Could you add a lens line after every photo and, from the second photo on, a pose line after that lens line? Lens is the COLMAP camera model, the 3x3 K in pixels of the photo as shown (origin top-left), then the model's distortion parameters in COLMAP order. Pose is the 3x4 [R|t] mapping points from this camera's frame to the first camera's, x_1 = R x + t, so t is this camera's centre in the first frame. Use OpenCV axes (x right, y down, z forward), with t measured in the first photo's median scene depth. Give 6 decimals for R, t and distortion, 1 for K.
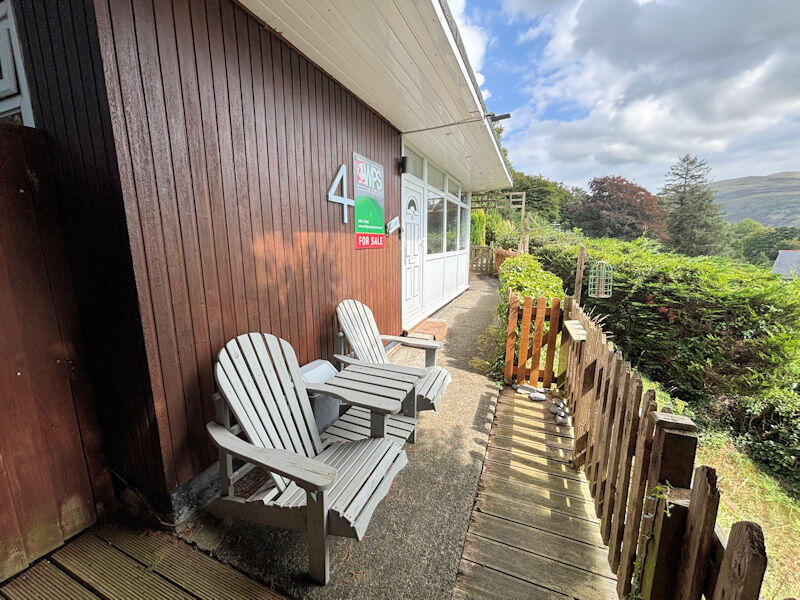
lens RADIAL K [[323.0, 0, 401.2], [0, 323.0, 300.1], [0, 0, 1]] dist [0.000218, -0.000545]
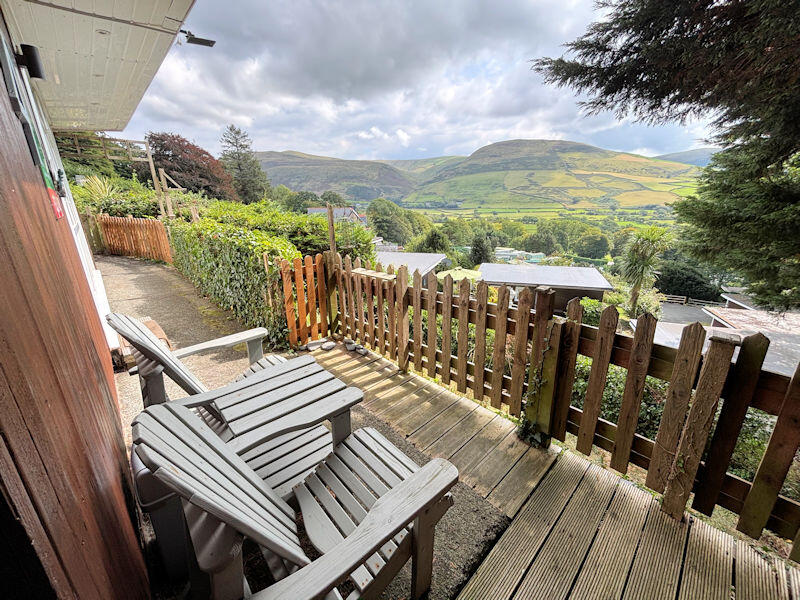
lens RADIAL K [[323.0, 0, 399.8], [0, 323.0, 299.3], [0, 0, 1]] dist [0.000218, -0.000545]
pose [[0.410435, -0.276353, 0.869006, -0.183250], [0.183488, 0.958510, 0.218154, -0.022206], [-0.893239, 0.069914, 0.444114, 0.134466]]
